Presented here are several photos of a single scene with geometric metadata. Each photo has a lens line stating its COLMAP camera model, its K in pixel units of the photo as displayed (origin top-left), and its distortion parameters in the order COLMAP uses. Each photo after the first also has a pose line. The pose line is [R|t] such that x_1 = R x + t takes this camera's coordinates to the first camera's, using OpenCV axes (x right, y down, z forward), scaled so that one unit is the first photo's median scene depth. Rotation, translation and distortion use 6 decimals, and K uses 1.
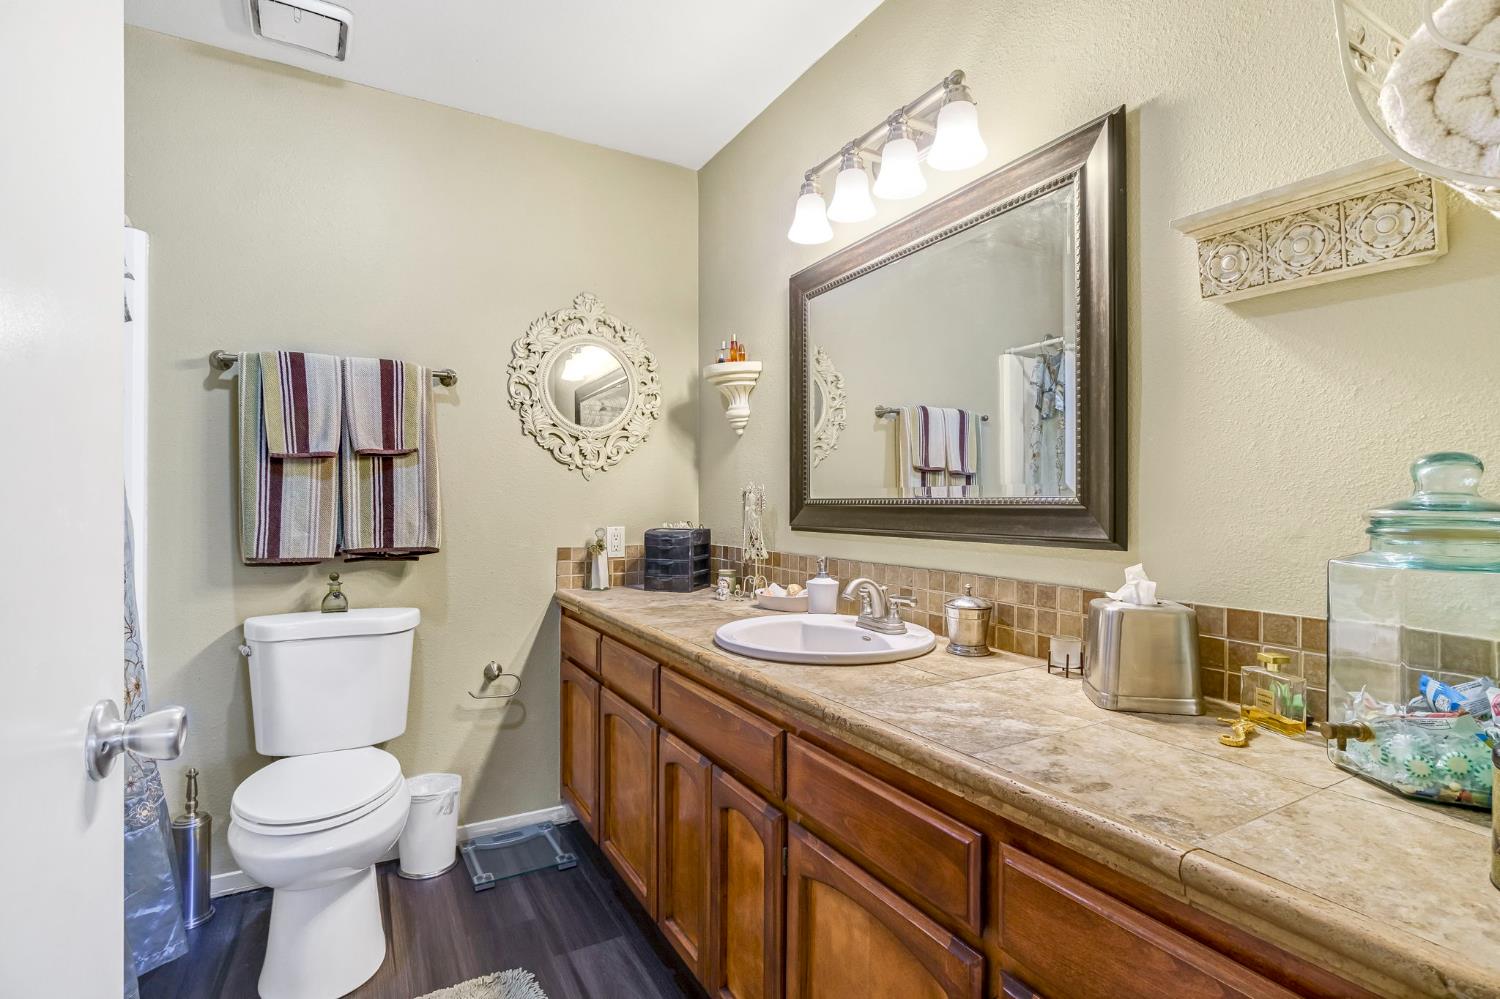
lens RADIAL K [[710.7, 0, 749.3], [0, 710.7, 502.7], [0, 0, 1]] dist [-0.001850, -0.001259]
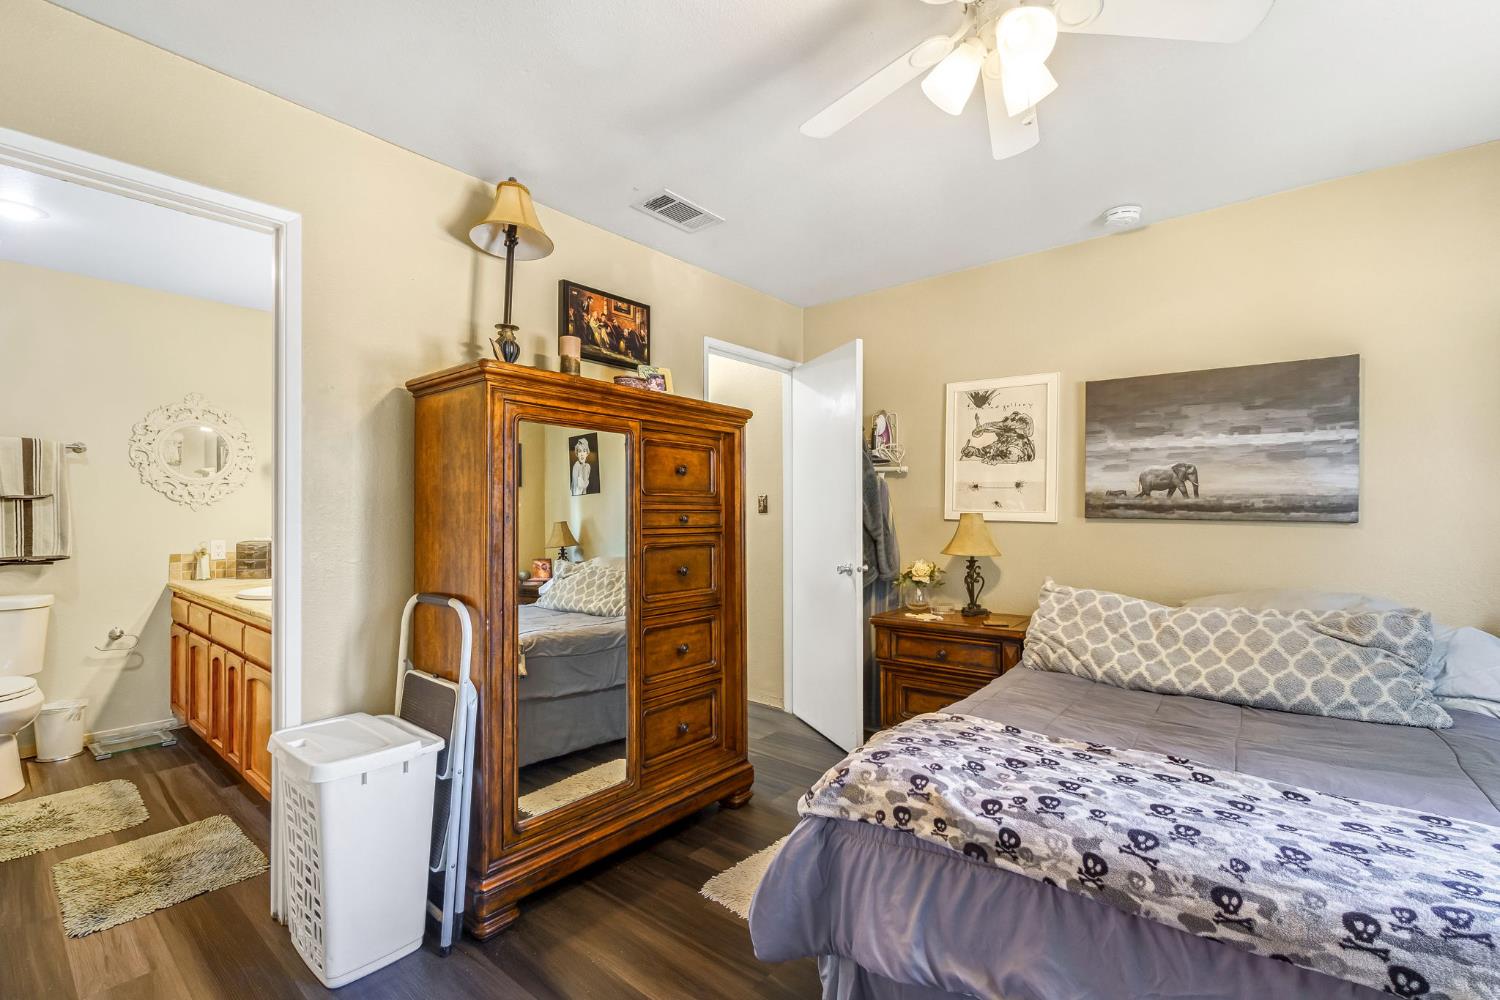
lens RADIAL K [[652.7, 0, 752.8], [0, 652.7, 507.6], [0, 0, 1]] dist [-0.008110, 0.001304]
pose [[0.933694, -0.002412, 0.358064, 0.482607], [0.005730, 0.999950, -0.008206, -0.024638], [-0.358026, 0.009714, 0.933661, -0.925063]]
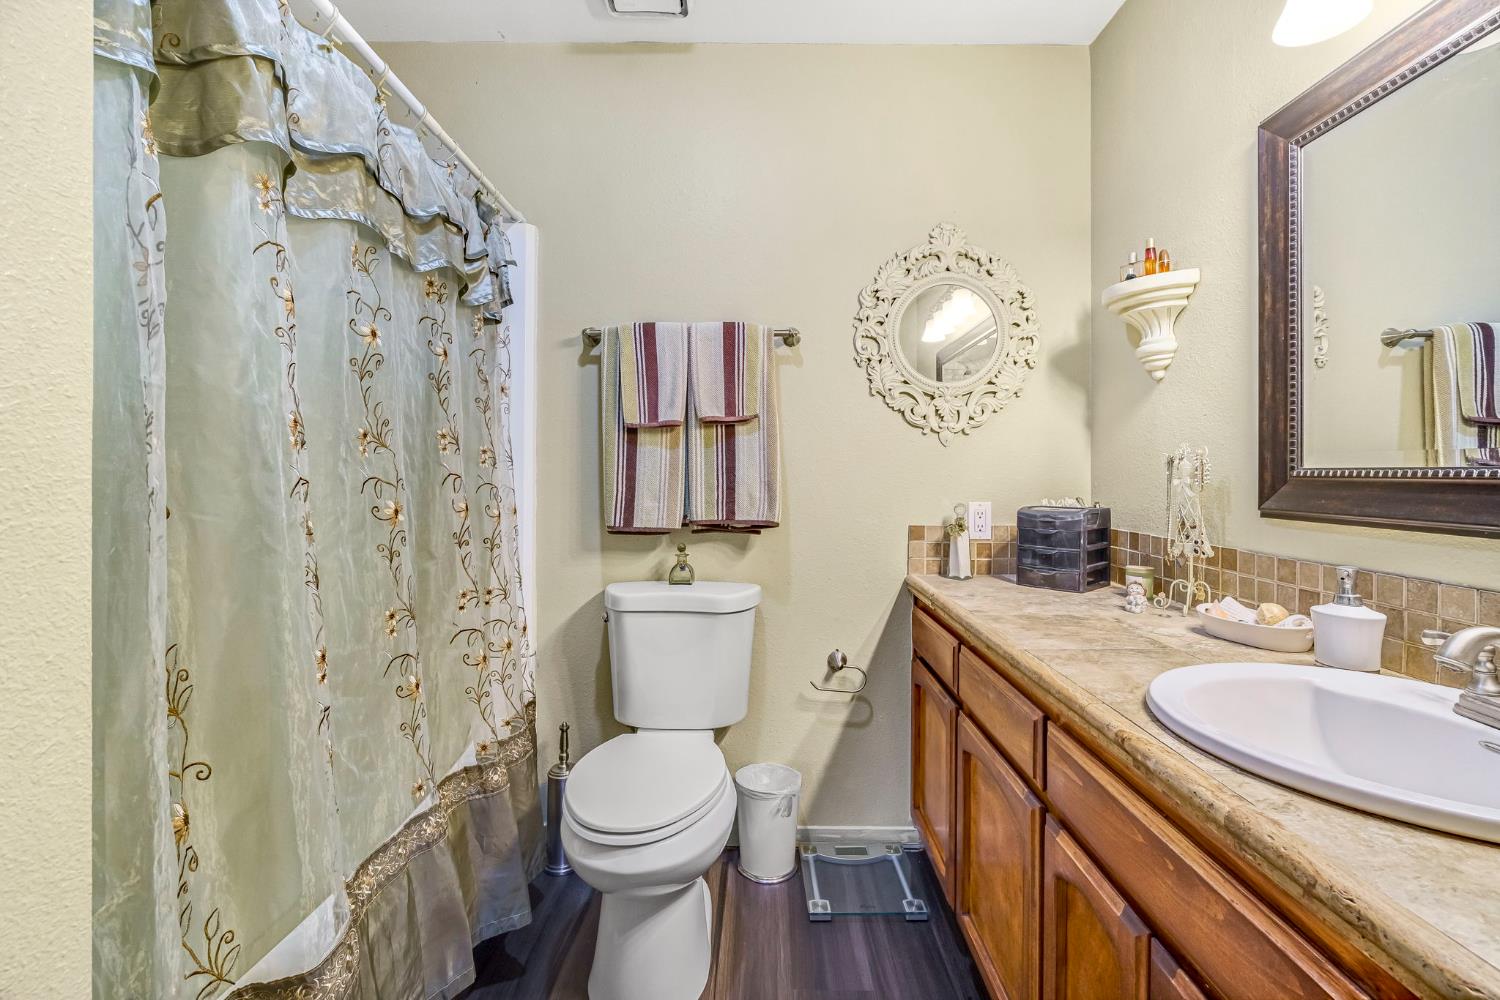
lens RADIAL K [[652.7, 0, 758.1], [0, 652.7, 470.8], [0, 0, 1]] dist [-0.008110, 0.001304]
pose [[0.869357, 0.001574, -0.494183, -0.045391], [-0.002123, 0.999998, -0.000550, -0.001837], [0.494181, 0.001527, 0.869358, 0.258397]]
